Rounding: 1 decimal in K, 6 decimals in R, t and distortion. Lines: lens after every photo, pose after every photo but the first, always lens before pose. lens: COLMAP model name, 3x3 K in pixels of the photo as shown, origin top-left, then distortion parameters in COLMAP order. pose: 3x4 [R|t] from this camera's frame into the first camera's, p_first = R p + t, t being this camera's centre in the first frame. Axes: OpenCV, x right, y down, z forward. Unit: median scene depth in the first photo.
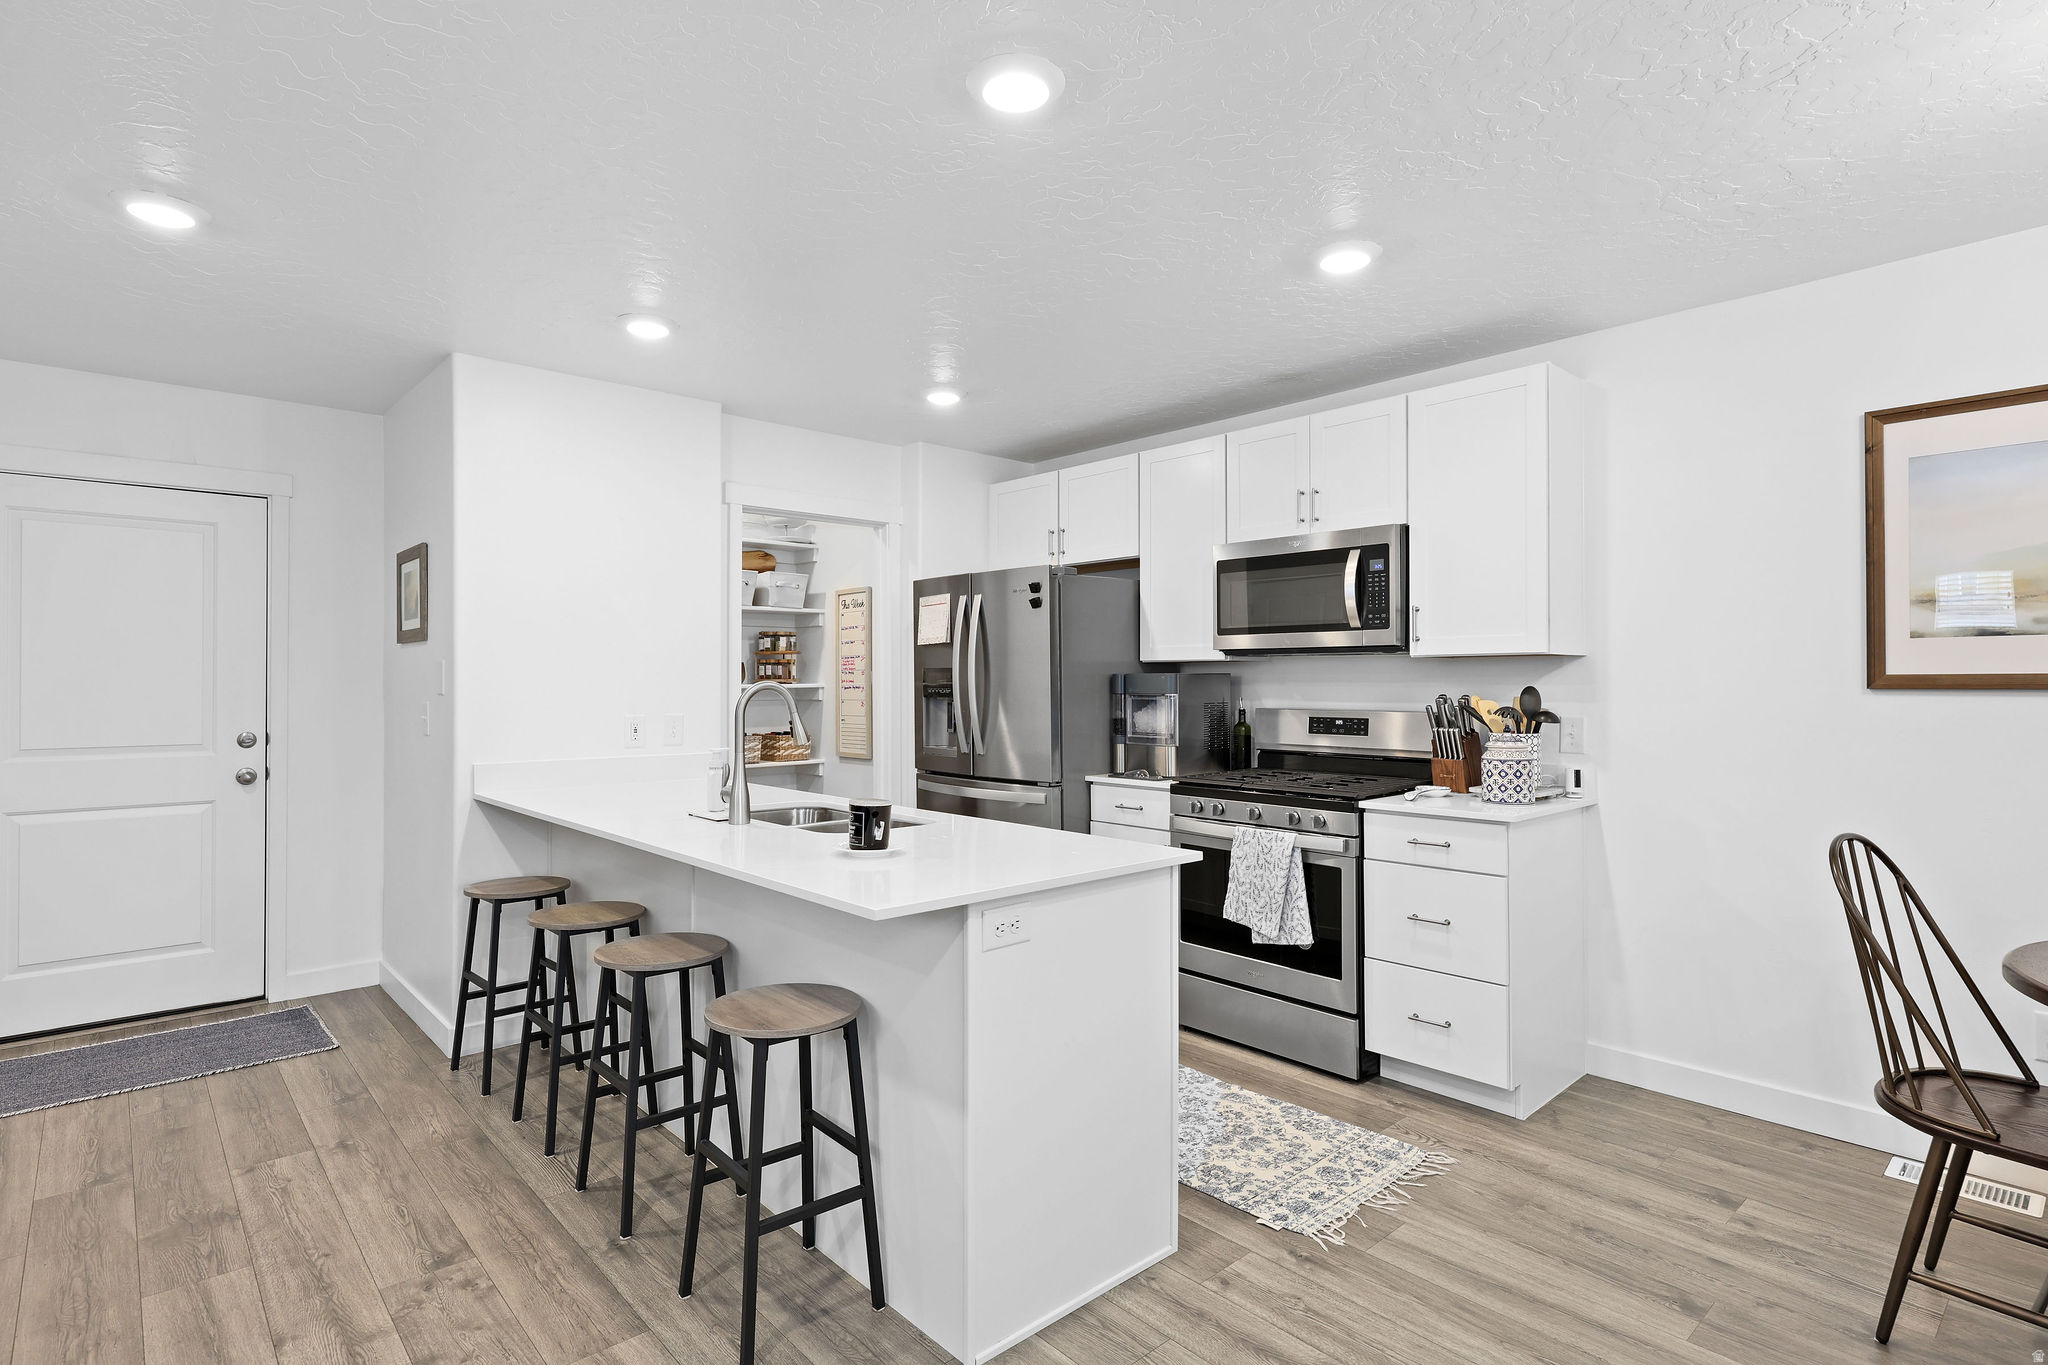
lens RADIAL K [[1020.8, 0, 1014.5], [0, 1020.8, 676.6], [0, 0, 1]] dist [-0.001336, 0.000091]
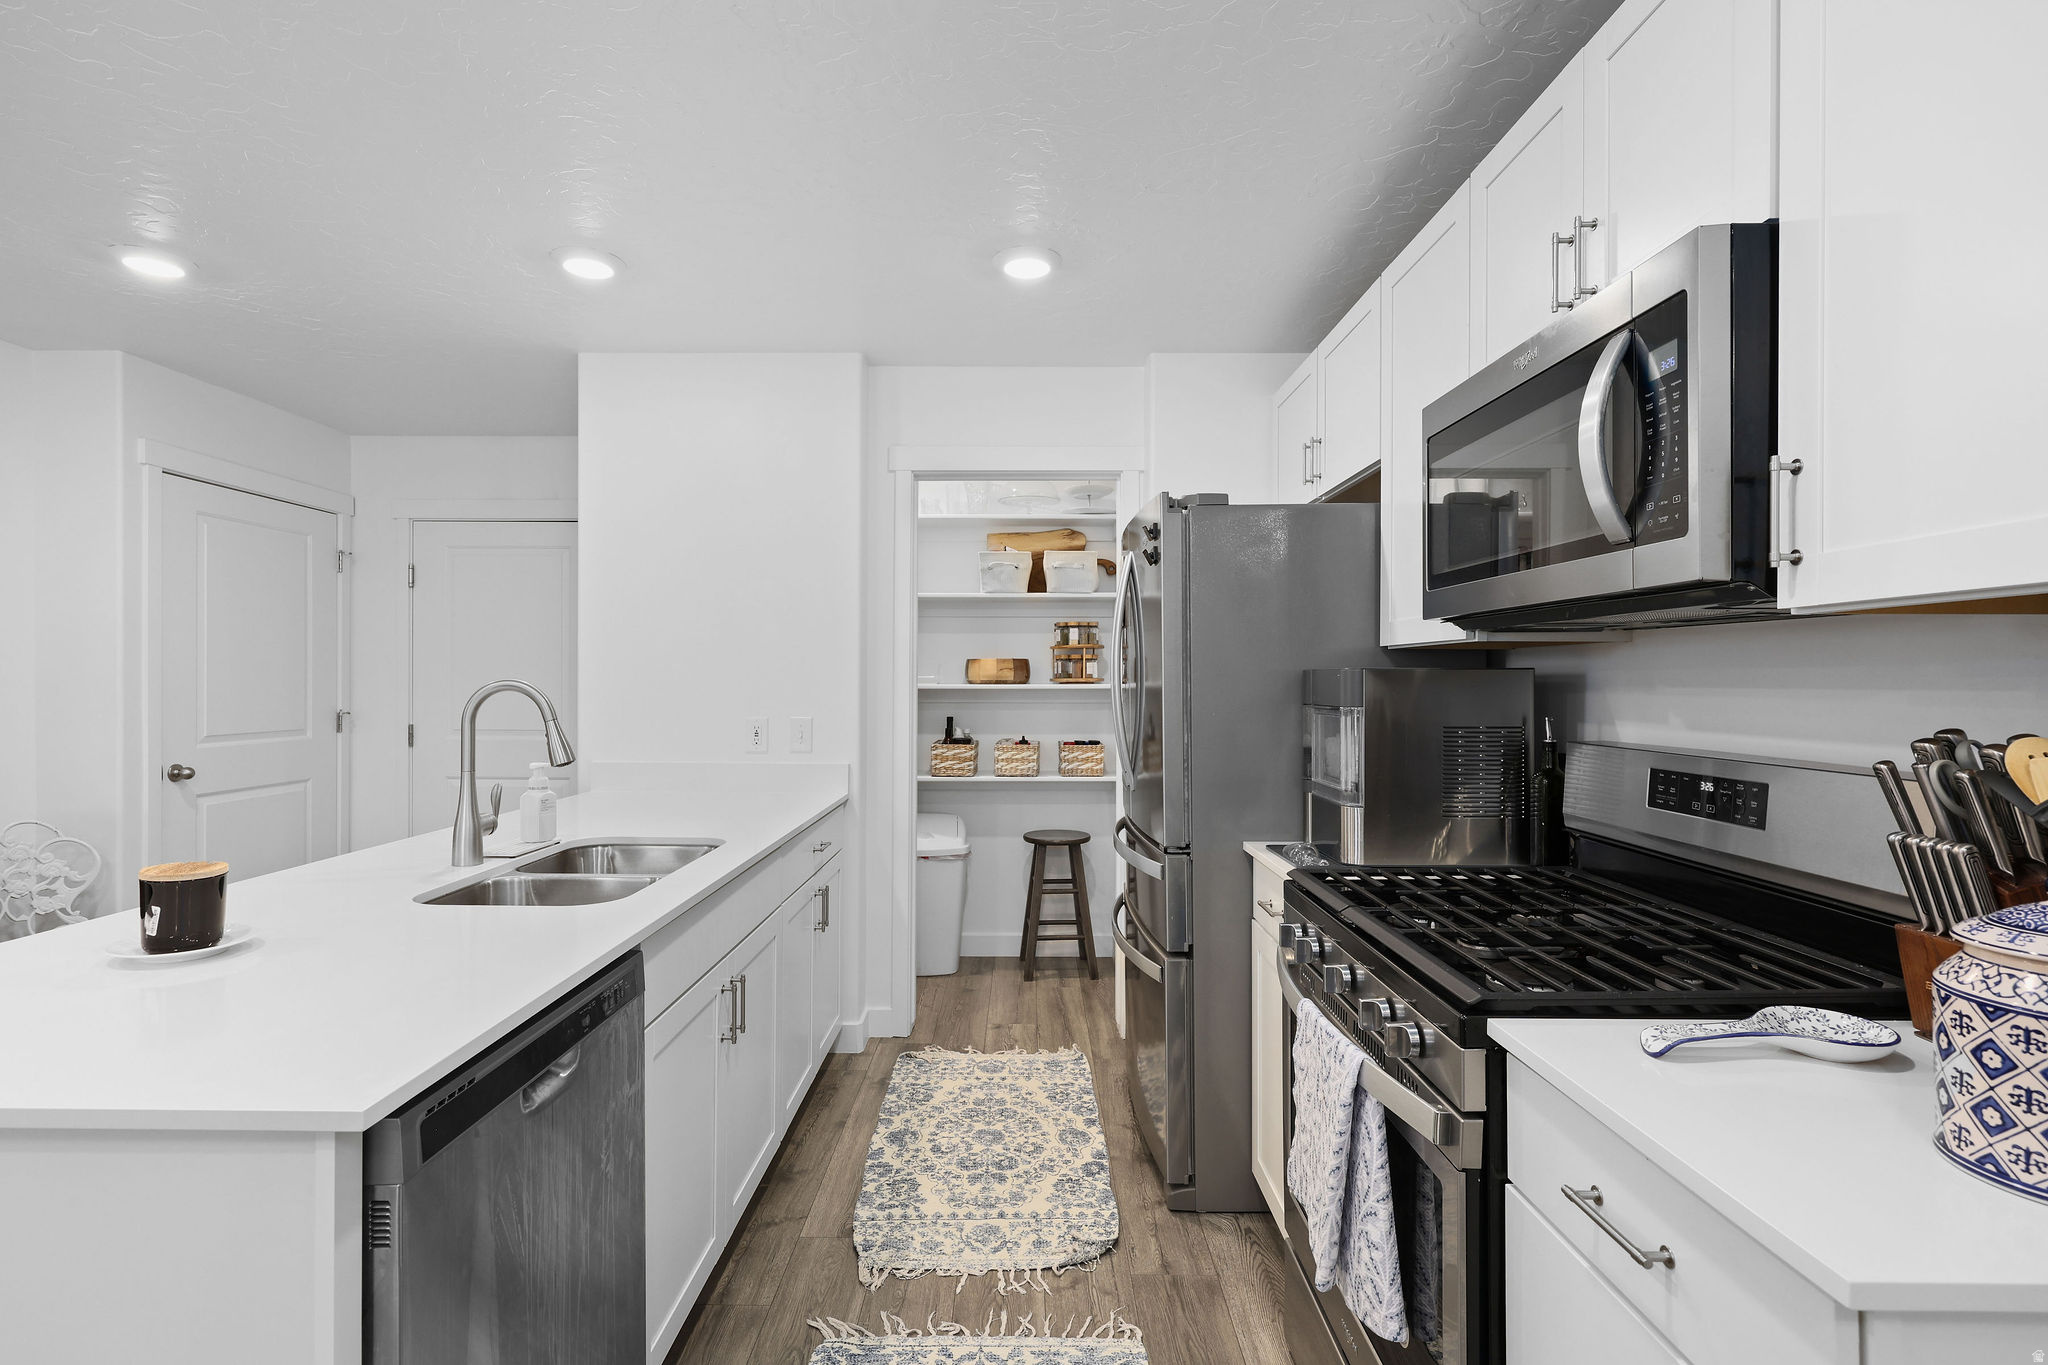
lens RADIAL K [[955.2, 0, 1012.9], [0, 955.2, 682.4], [0, 0, 1]] dist [-0.001104, 0.000243]
pose [[0.737319, 0.005393, -0.675523, 0.439663], [-0.001265, 0.999977, 0.006602, 0.001336], [0.675543, -0.004013, 0.737310, 0.636070]]
